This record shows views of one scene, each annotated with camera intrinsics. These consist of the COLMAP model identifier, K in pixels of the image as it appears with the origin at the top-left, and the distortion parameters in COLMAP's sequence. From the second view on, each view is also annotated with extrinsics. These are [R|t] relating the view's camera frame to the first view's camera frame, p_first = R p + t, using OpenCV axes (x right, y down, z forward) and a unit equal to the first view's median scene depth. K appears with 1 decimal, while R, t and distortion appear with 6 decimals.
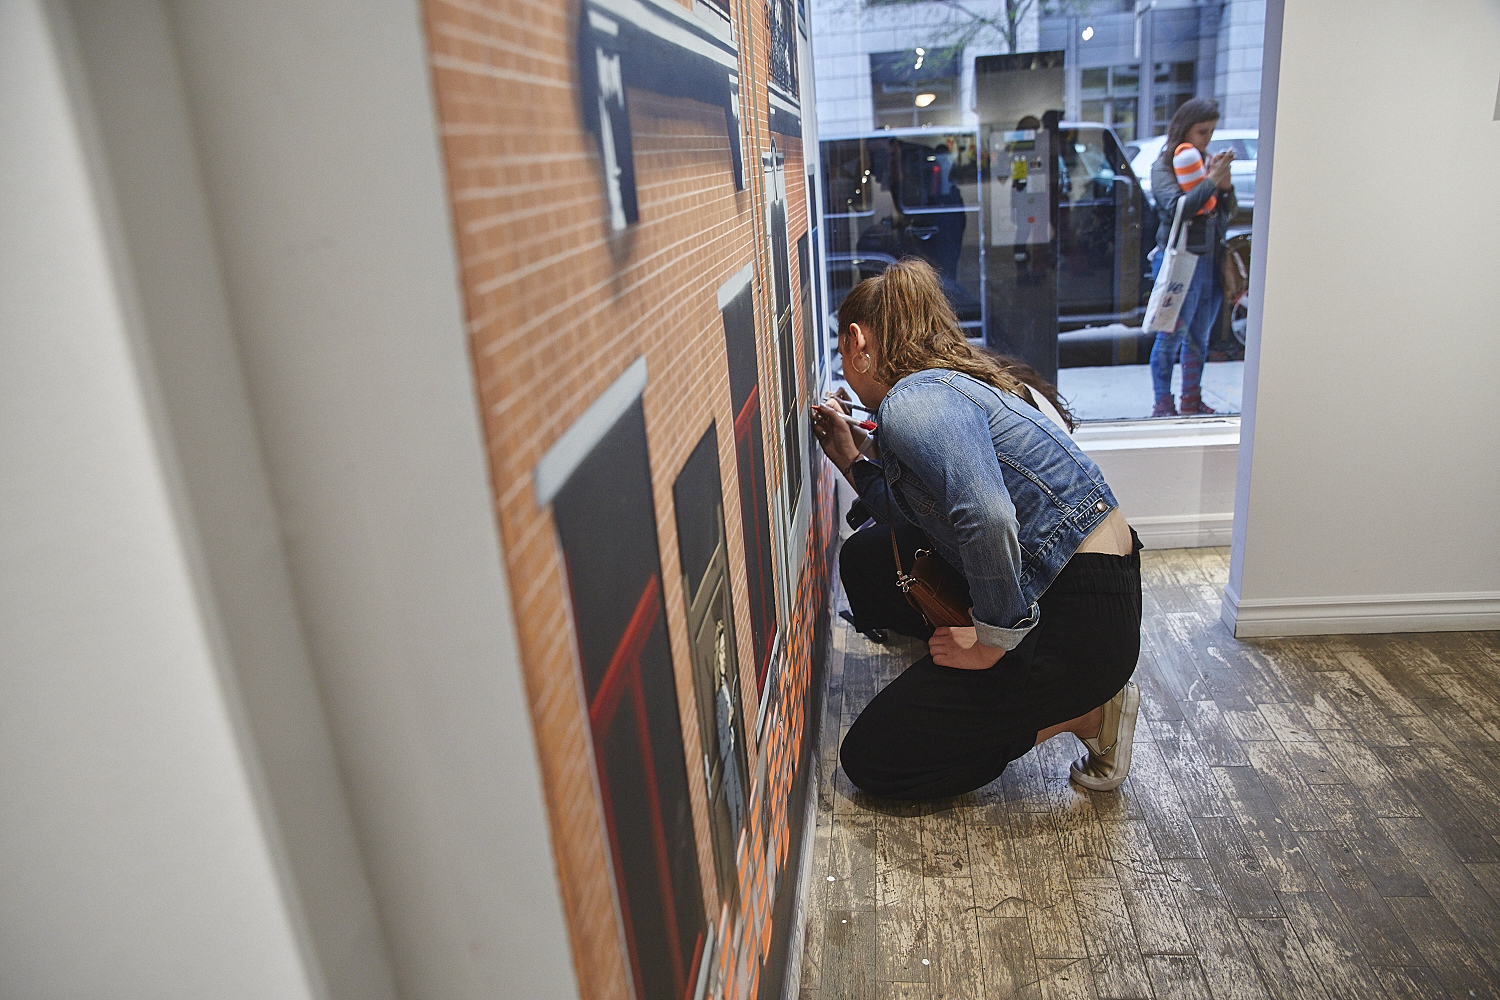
lens RADIAL K [[1013.7, 0, 750.0], [0, 1013.7, 500.0], [0, 0, 1]] dist [-0.140499, 0.103617]
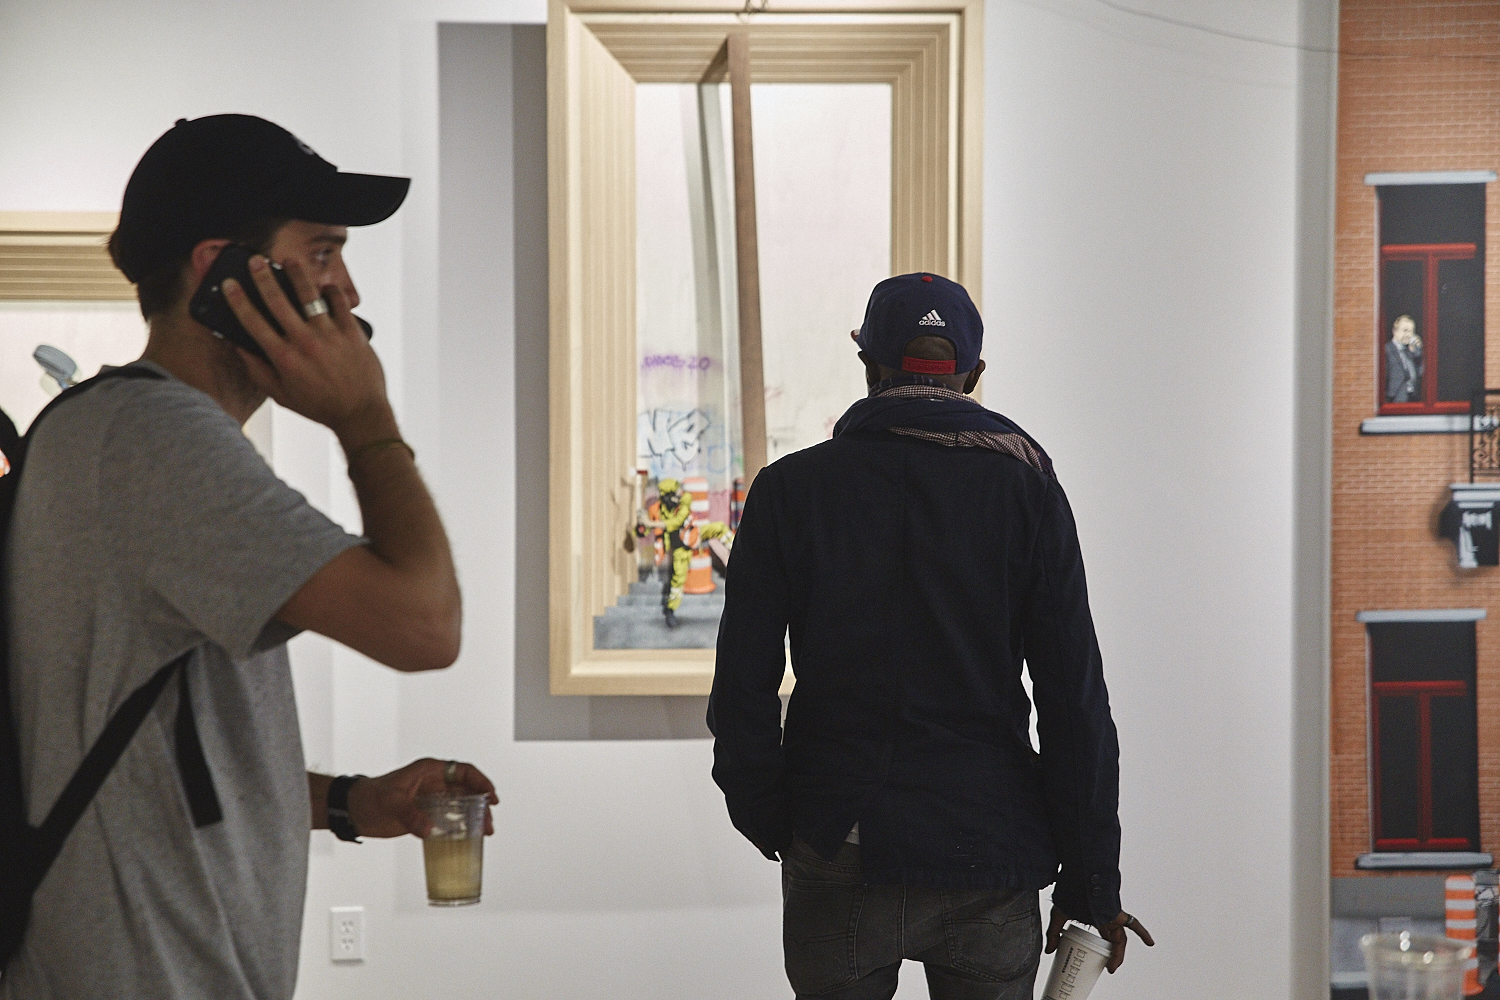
lens RADIAL K [[2814.8, 0, 750.0], [0, 2814.8, 500.0], [0, 0, 1]] dist [0.235795, 0.042423]
pose [[0.156781, 0.115364, -0.980872, 3.707863], [-0.322253, 0.944775, 0.059610, -0.122005], [0.933581, 0.306743, 0.185299, -1.271262]]
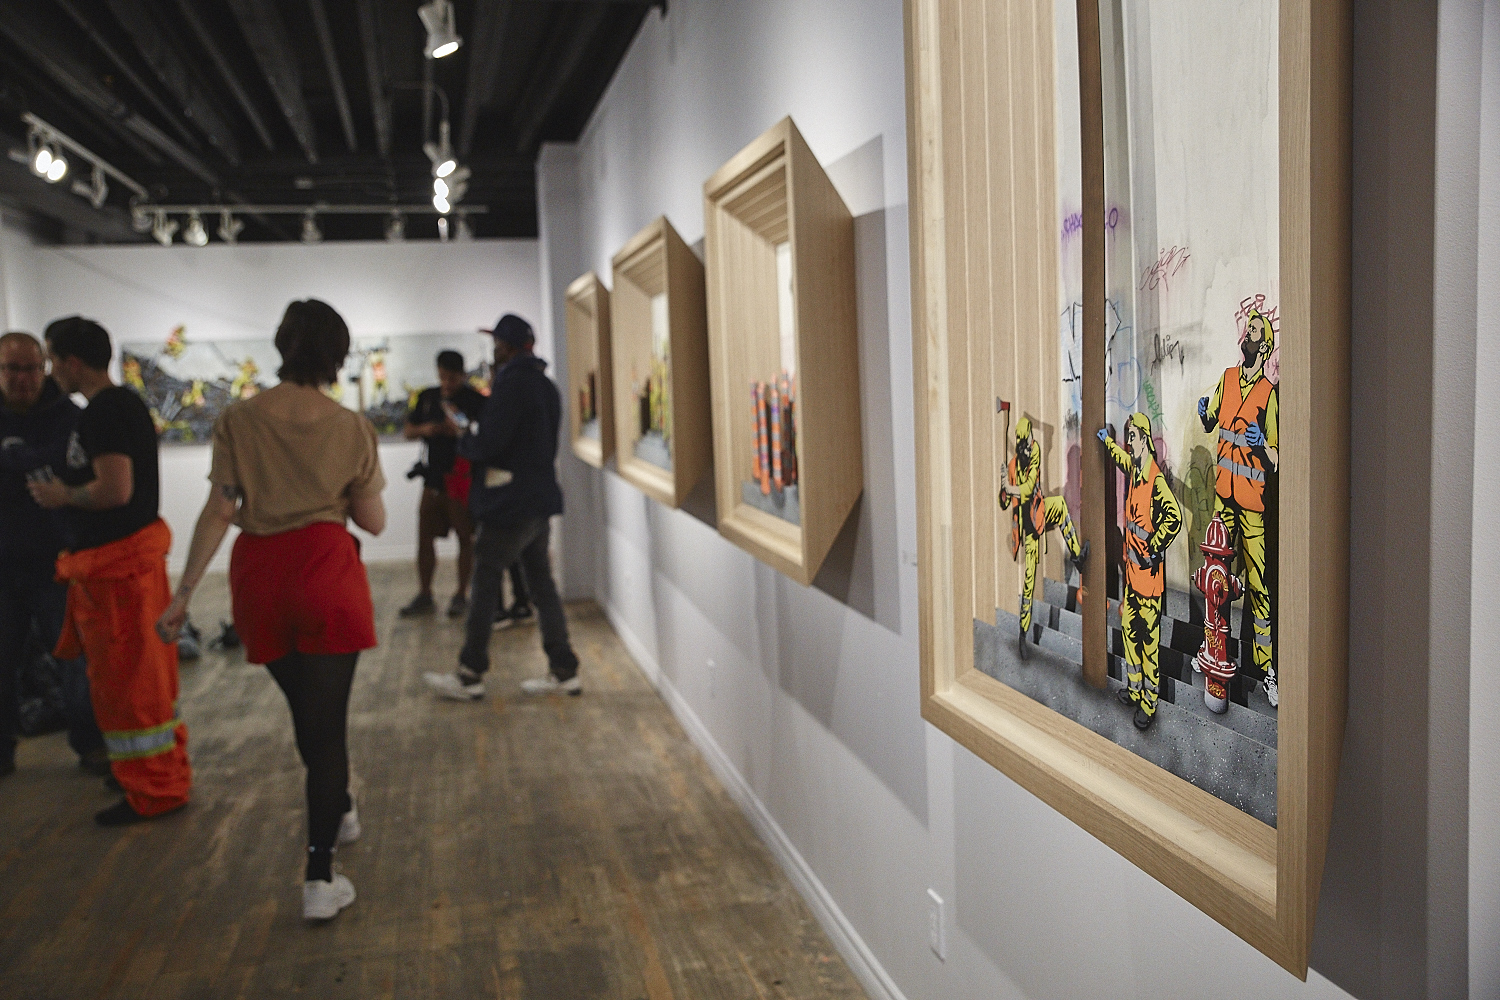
lens RADIAL K [[1320.3, 0, 750.0], [0, 1320.3, 500.0], [0, 0, 1]] dist [-0.012512, -0.004463]
pose [[-0.934700, 0.142772, -0.325502, 0.399672], [-0.005415, 0.909954, 0.414674, -0.280001], [0.355396, 0.389359, -0.849761, 0.249076]]
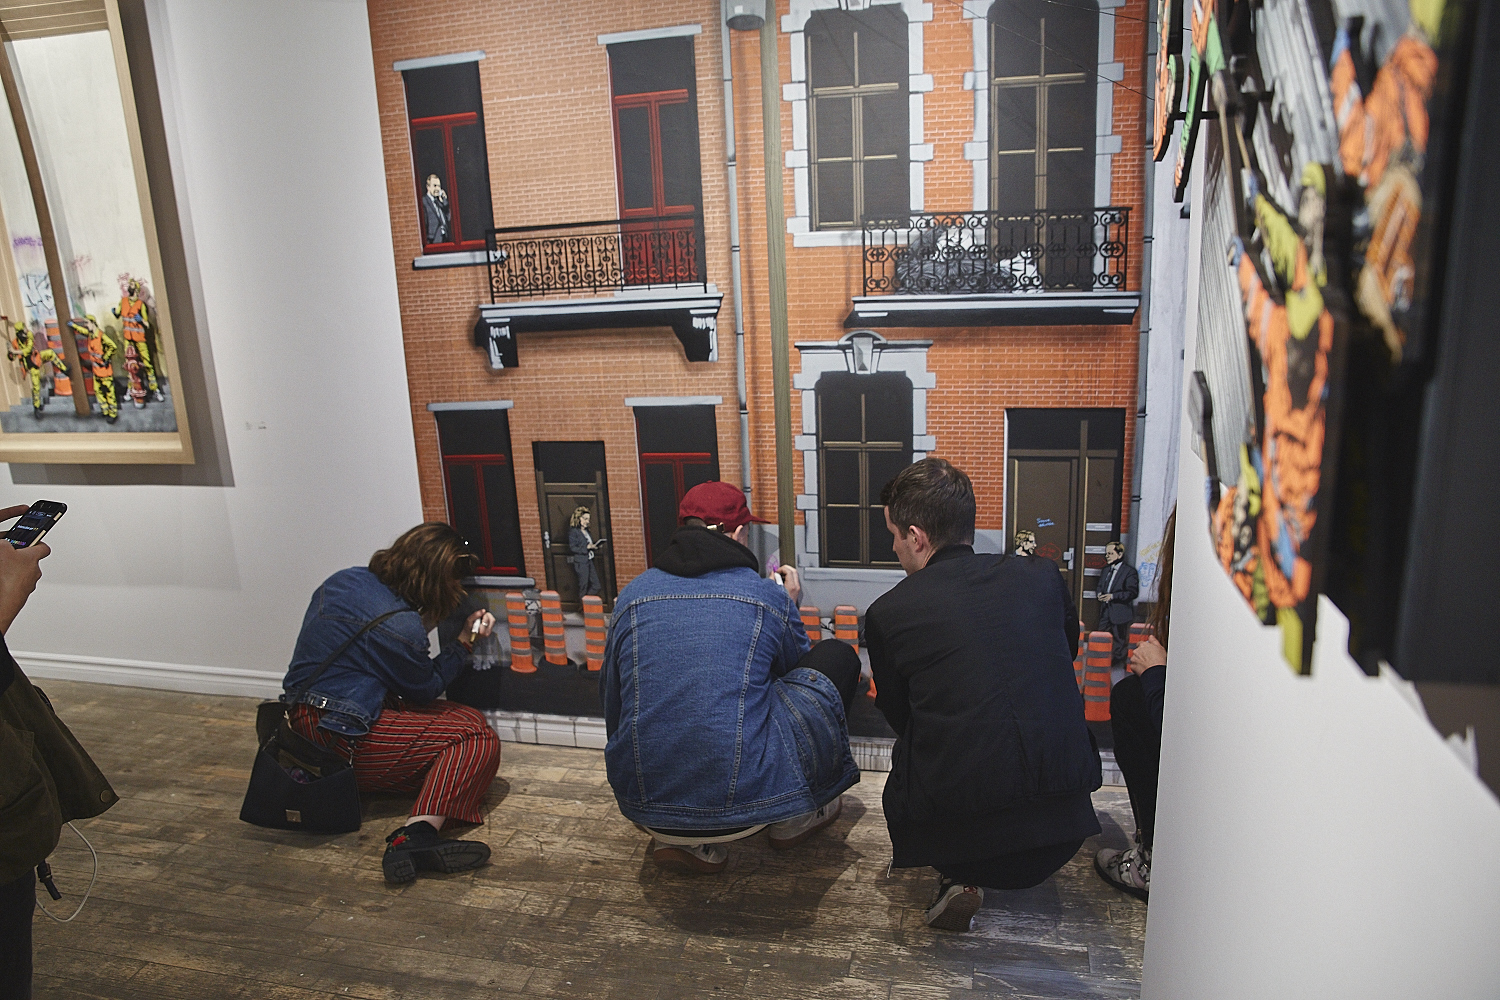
lens RADIAL K [[1013.7, 0, 750.0], [0, 1013.7, 500.0], [0, 0, 1]] dist [-0.140499, 0.103617]
pose [[-0.107113, 0.326367, -0.939155, 1.694531], [-0.263839, 0.901393, 0.343336, -0.653421], [0.958601, 0.284561, -0.010443, 0.971567]]
